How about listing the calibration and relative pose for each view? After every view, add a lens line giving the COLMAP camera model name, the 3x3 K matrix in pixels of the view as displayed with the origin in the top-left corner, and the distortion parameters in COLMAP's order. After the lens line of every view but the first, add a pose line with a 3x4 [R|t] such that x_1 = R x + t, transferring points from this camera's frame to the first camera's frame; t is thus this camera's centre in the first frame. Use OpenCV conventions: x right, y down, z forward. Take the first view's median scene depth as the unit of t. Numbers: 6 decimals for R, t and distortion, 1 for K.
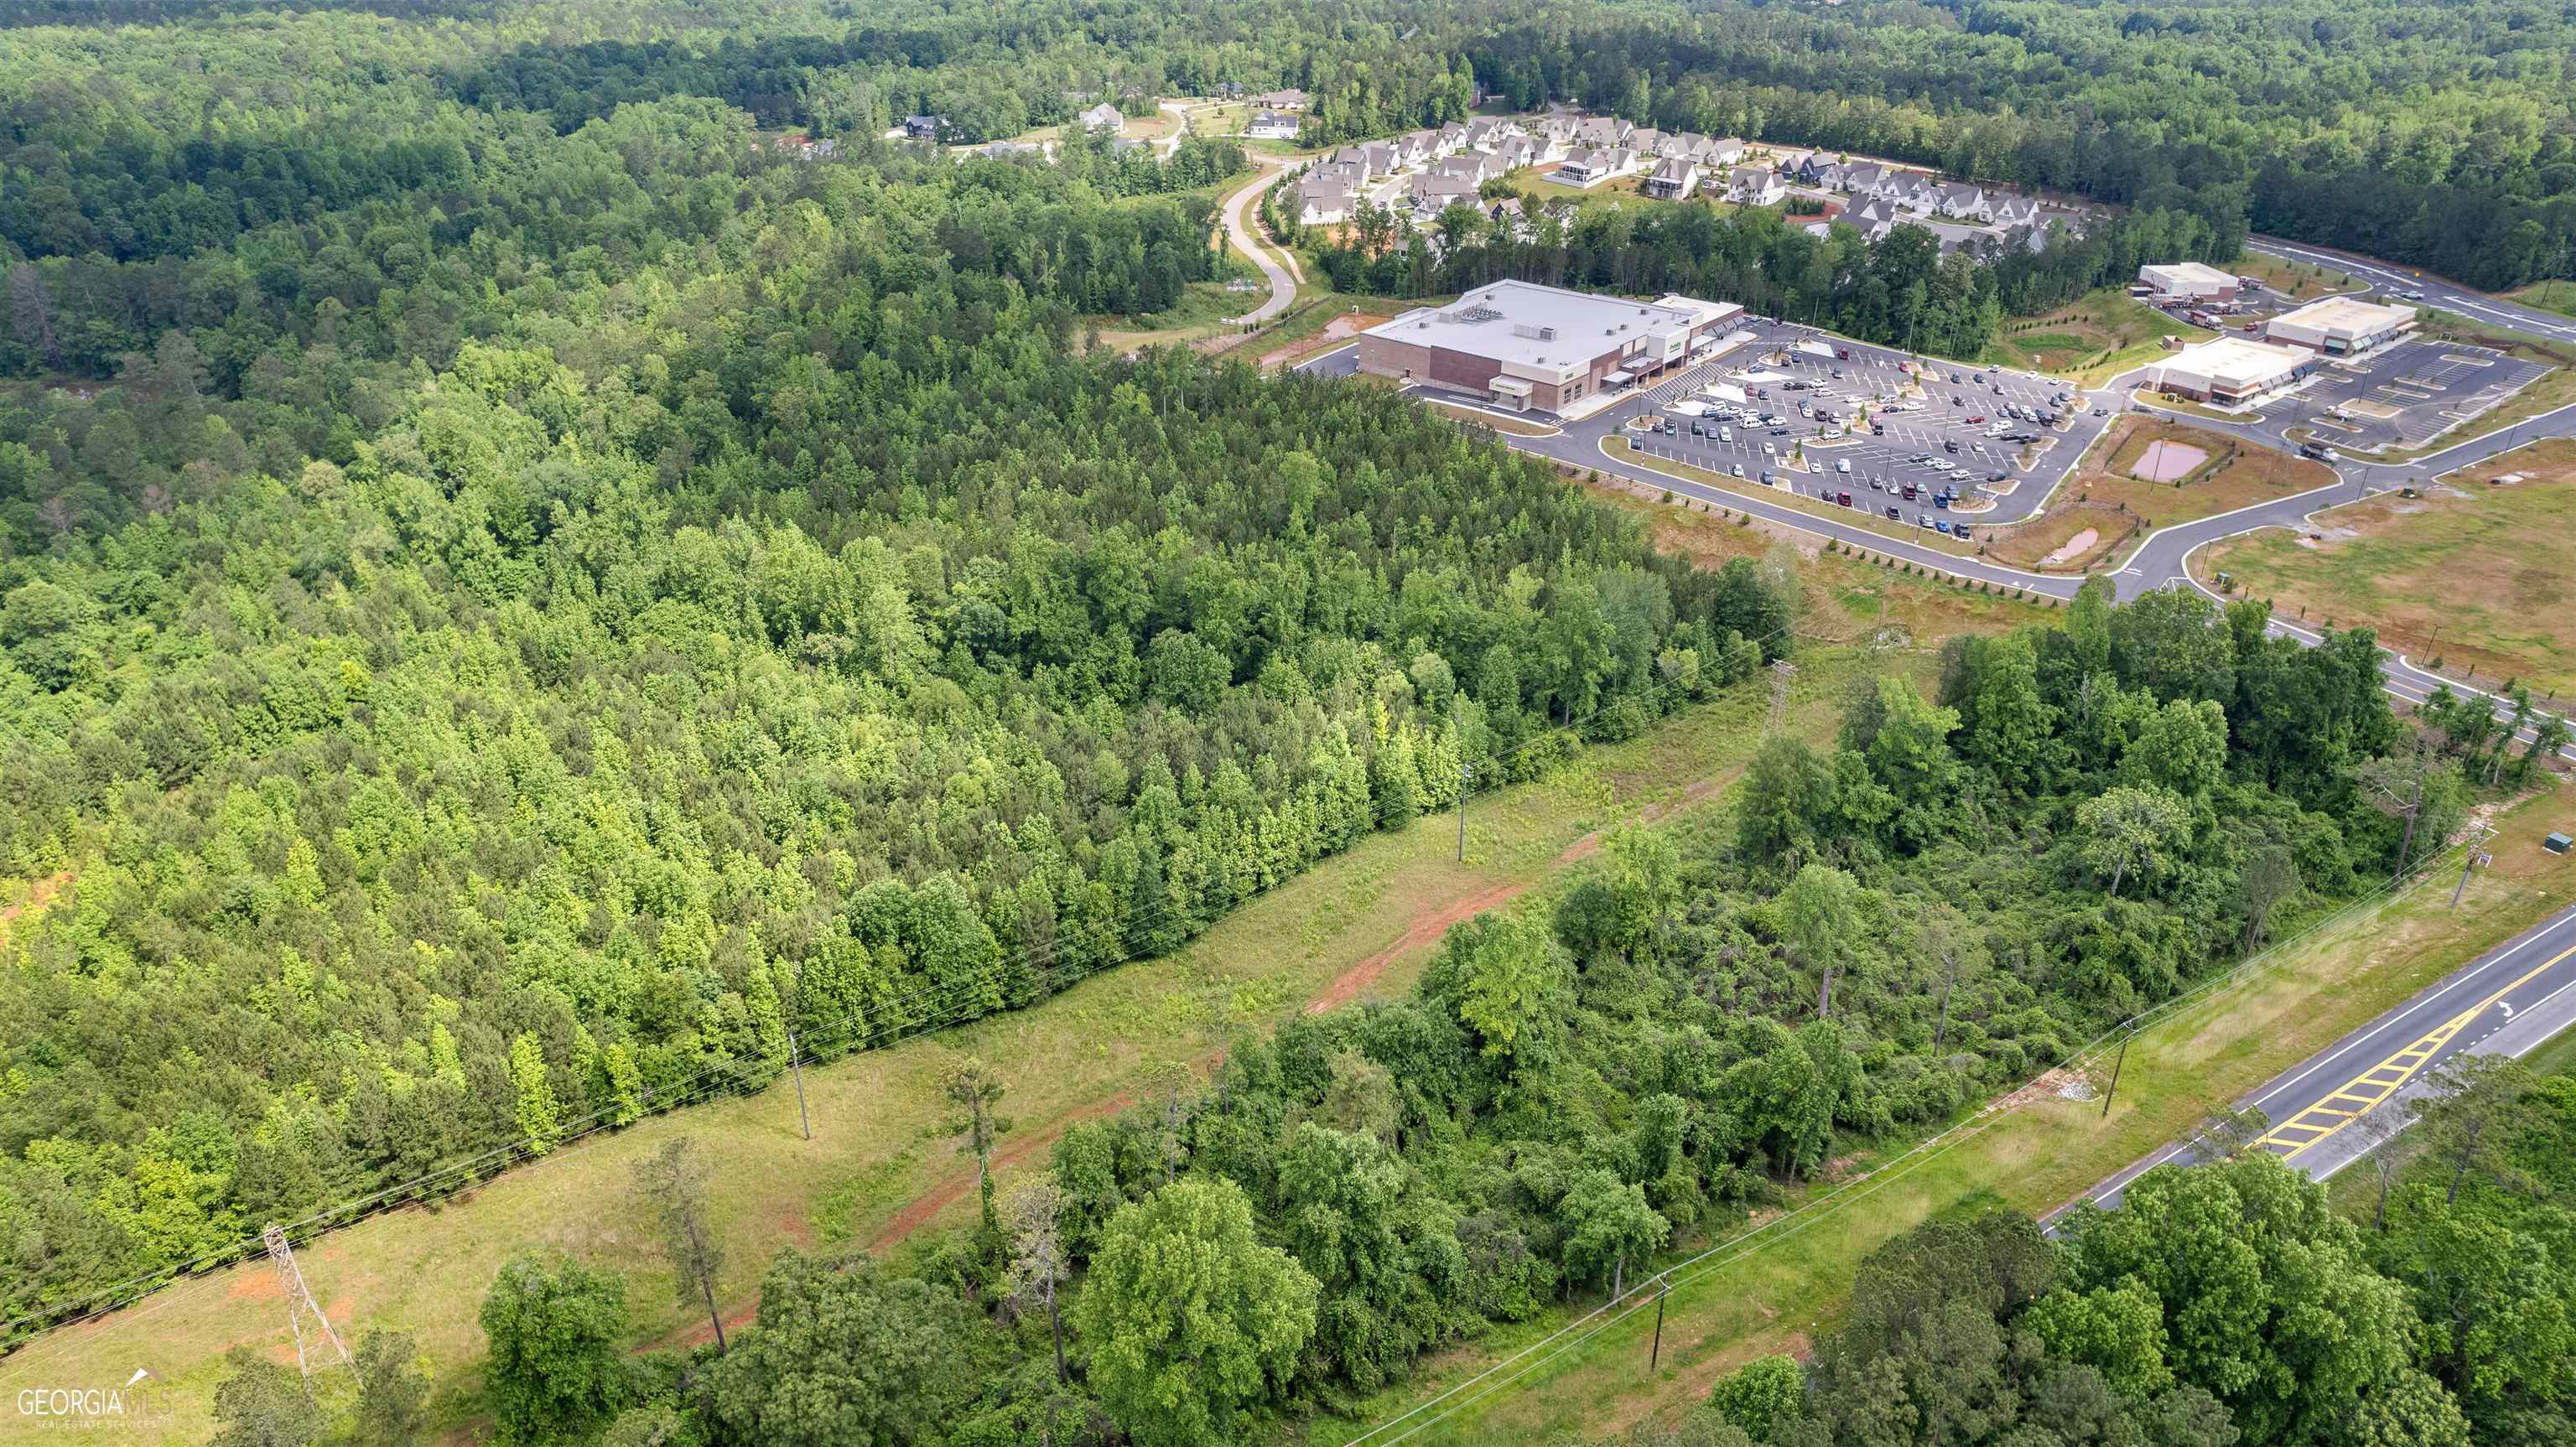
lens RADIAL K [[1644.4, 0, 1288.0], [0, 1644.4, 723.5], [0, 0, 1]] dist [-0.080168, 0.076760]
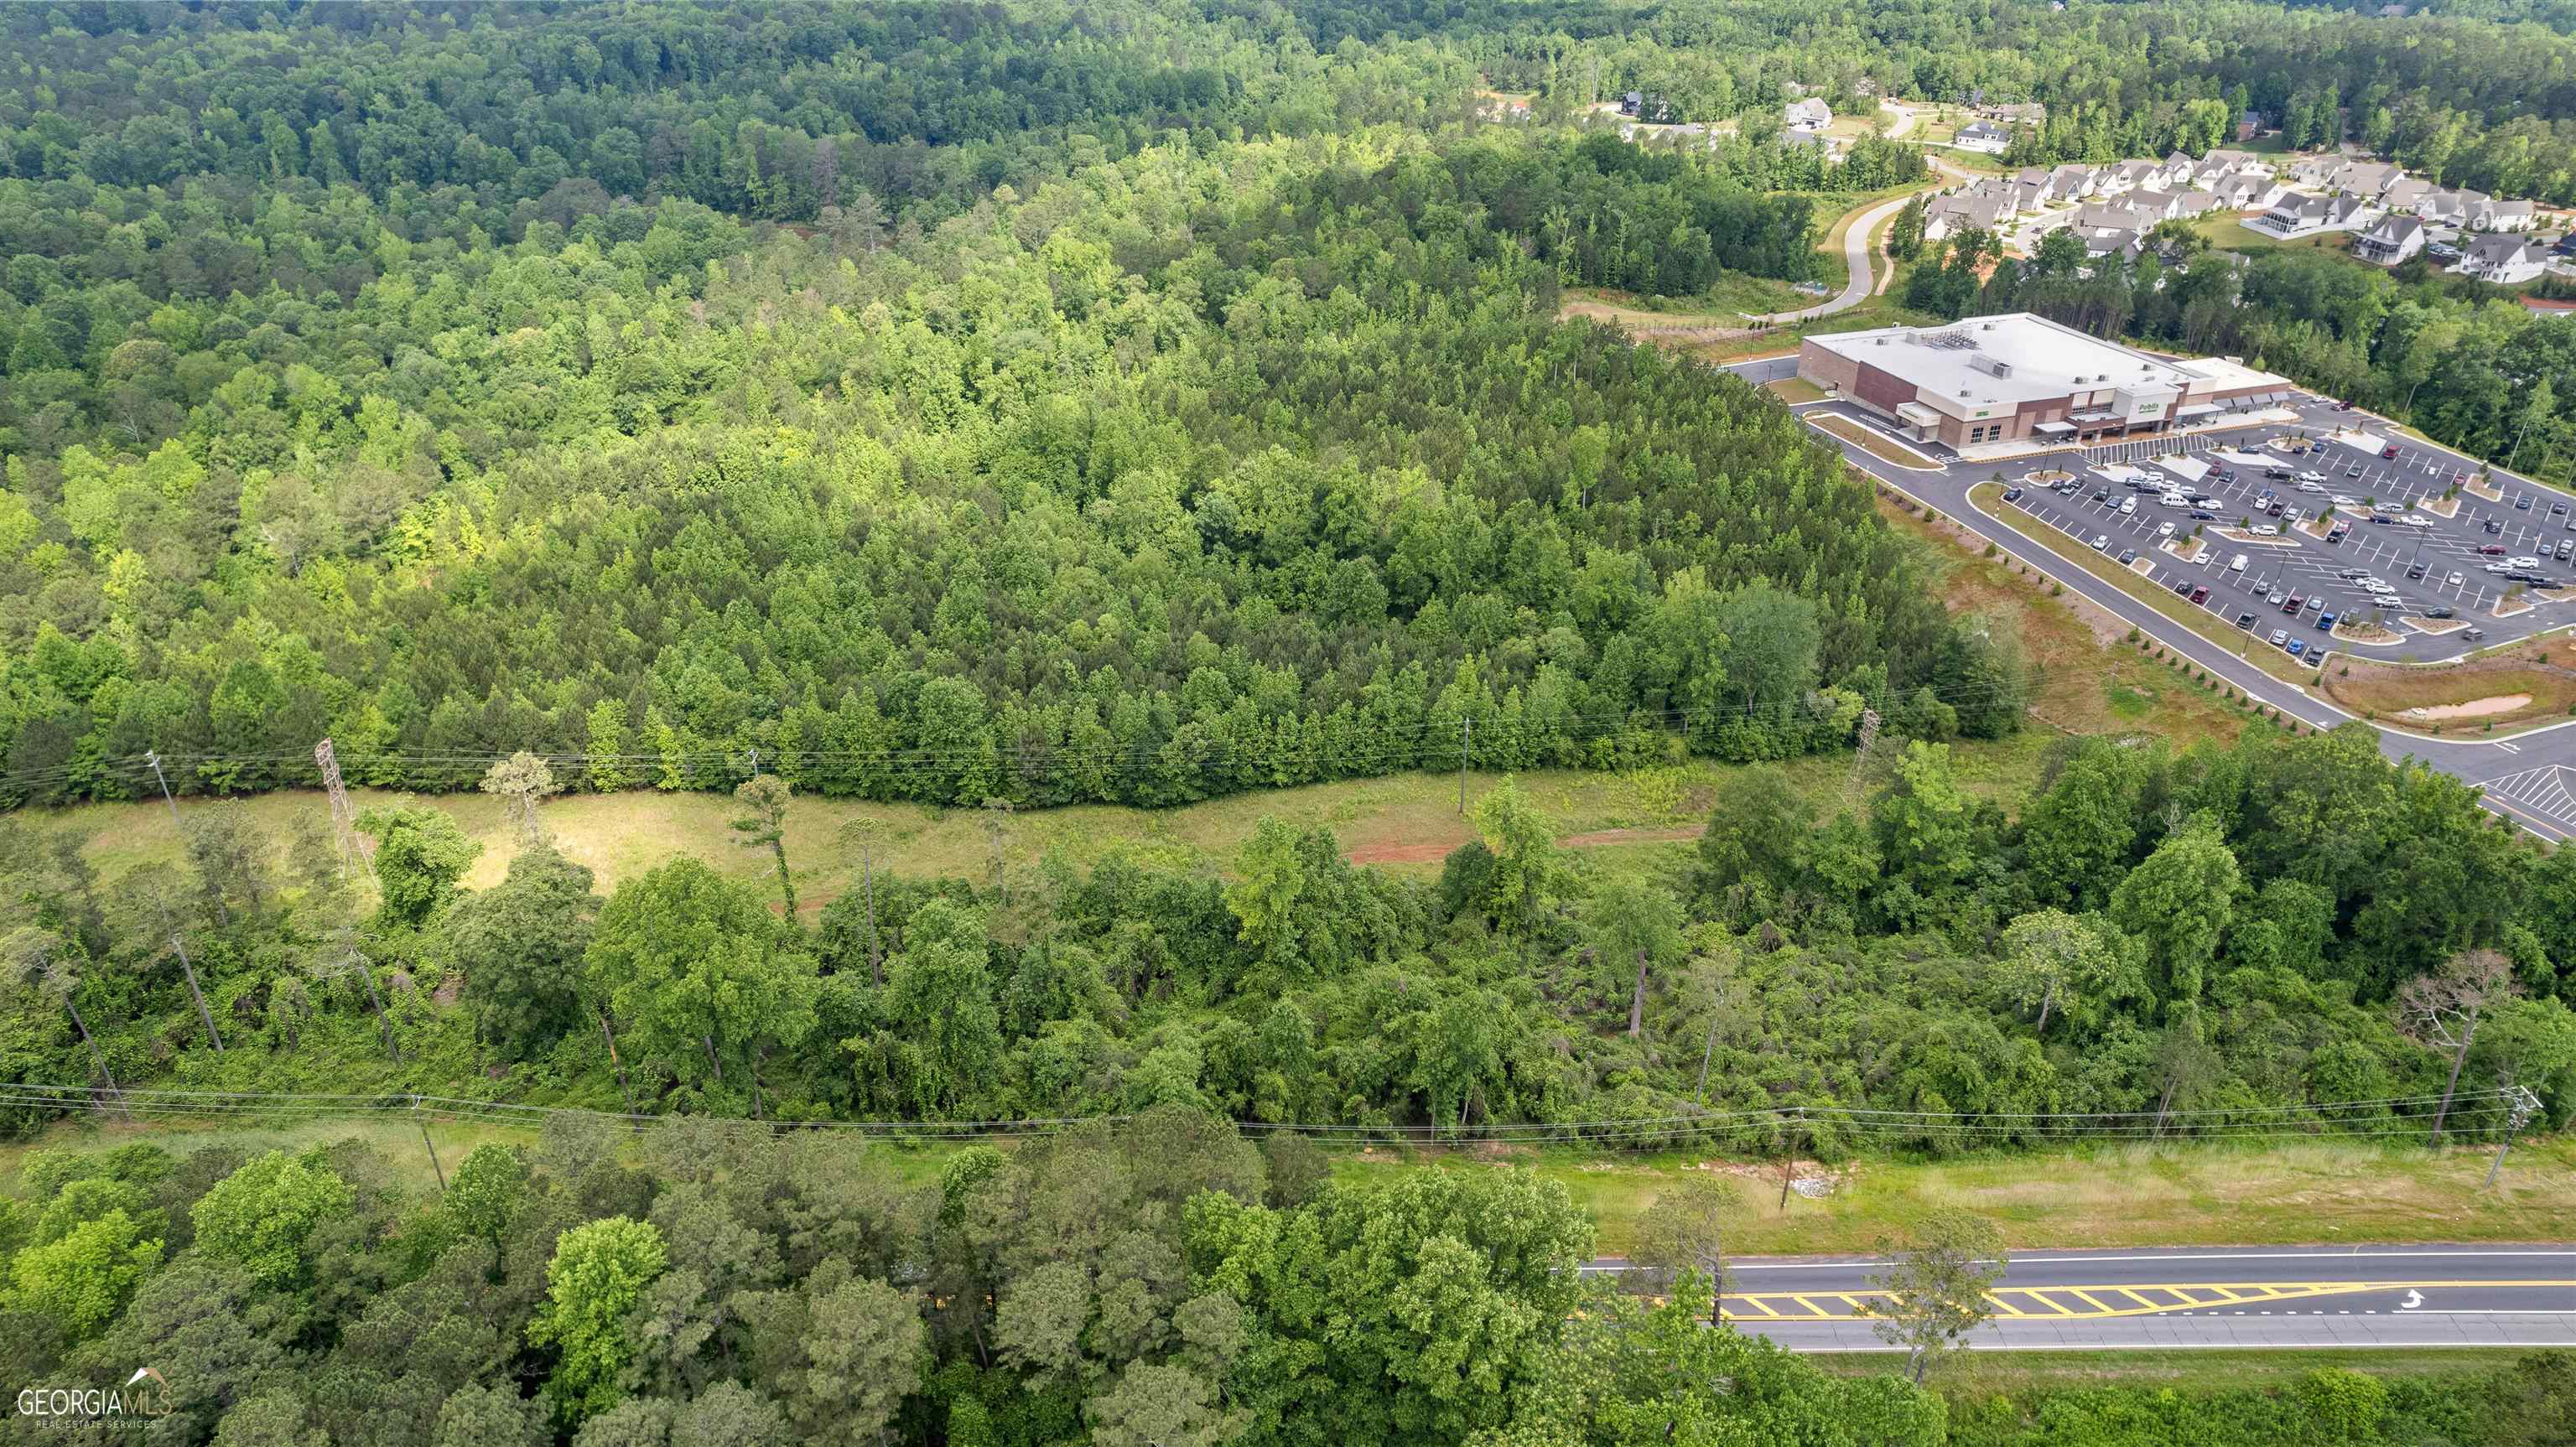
lens RADIAL K [[1644.4, 0, 1288.0], [0, 1644.4, 723.5], [0, 0, 1]] dist [-0.080168, 0.076760]
pose [[0.866867, 0.250594, -0.430982, 0.266451], [-0.247076, 0.966801, 0.065182, -0.006315], [0.433008, 0.049981, 0.900003, 0.014705]]
